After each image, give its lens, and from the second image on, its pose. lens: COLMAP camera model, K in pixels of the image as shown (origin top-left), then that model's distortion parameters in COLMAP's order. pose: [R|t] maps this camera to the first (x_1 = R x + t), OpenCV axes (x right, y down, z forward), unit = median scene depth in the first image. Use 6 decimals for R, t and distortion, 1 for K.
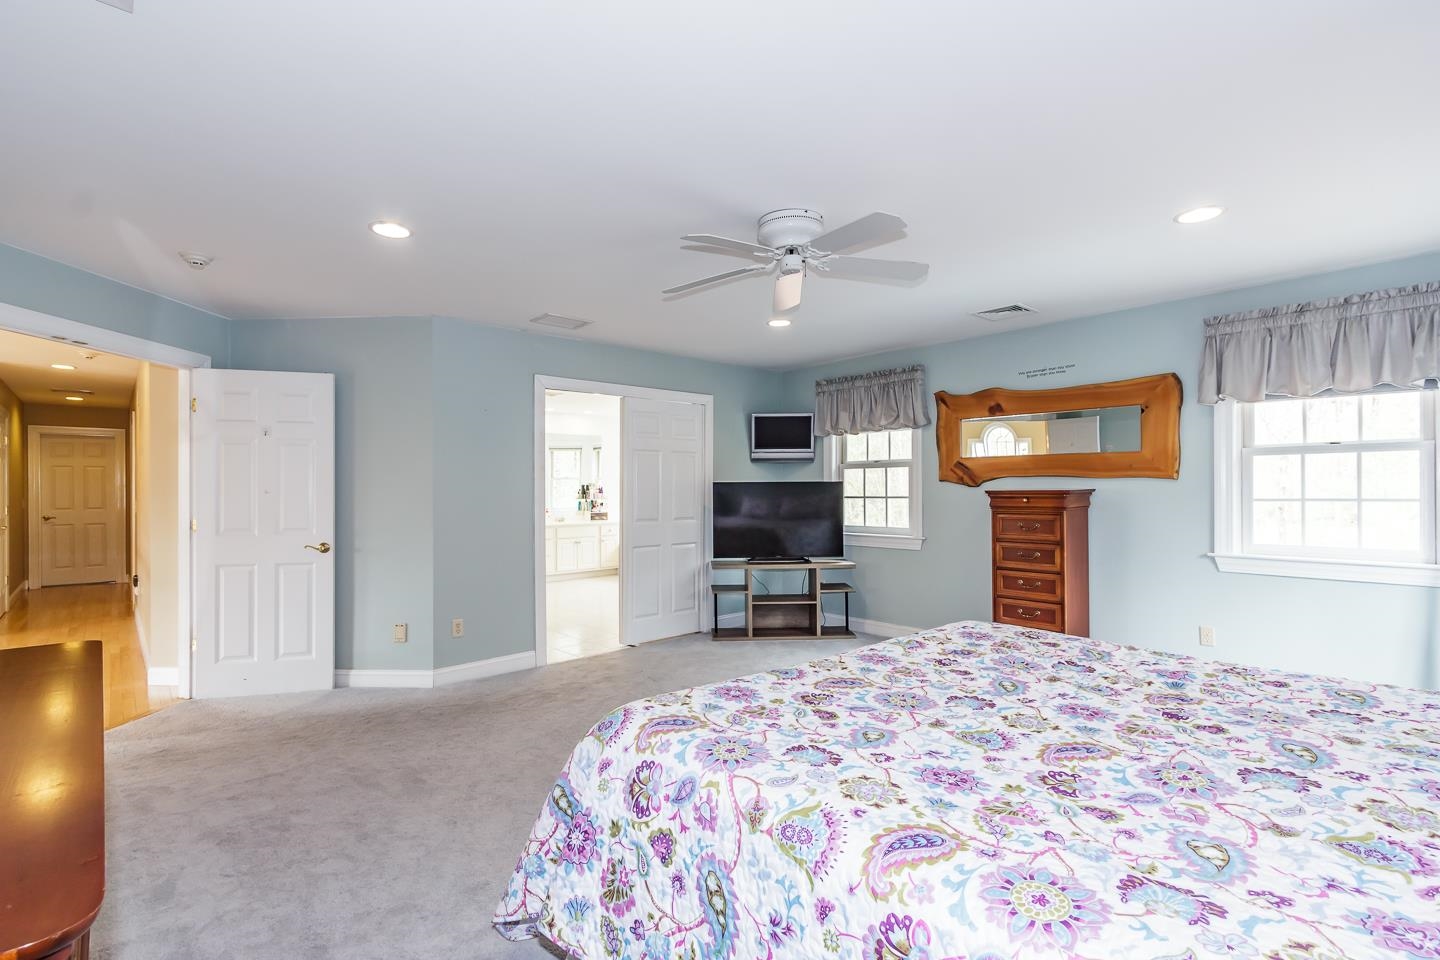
lens RADIAL K [[667.7, 0, 723.7], [0, 667.7, 487.2], [0, 0, 1]] dist [-0.018602, -0.000473]
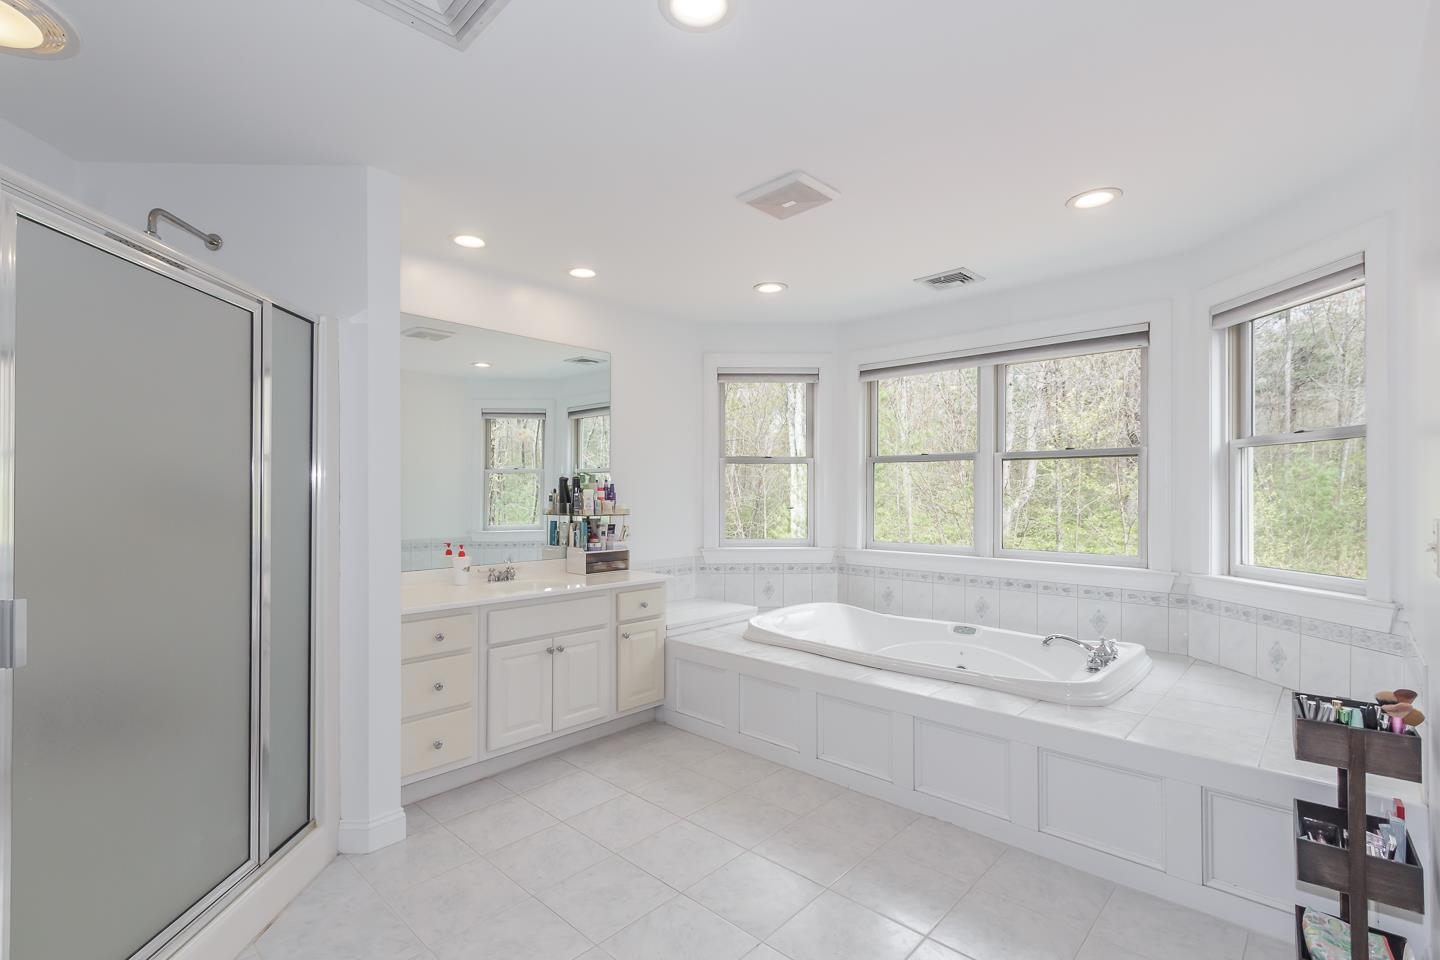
lens RADIAL K [[667.7, 0, 721.6], [0, 667.7, 485.7], [0, 0, 1]] dist [-0.018602, -0.000473]
pose [[0.997353, -0.001678, 0.072696, -0.034592], [0.001922, 0.999993, -0.003283, 0.000593], [-0.072689, 0.003414, 0.997349, 0.143765]]
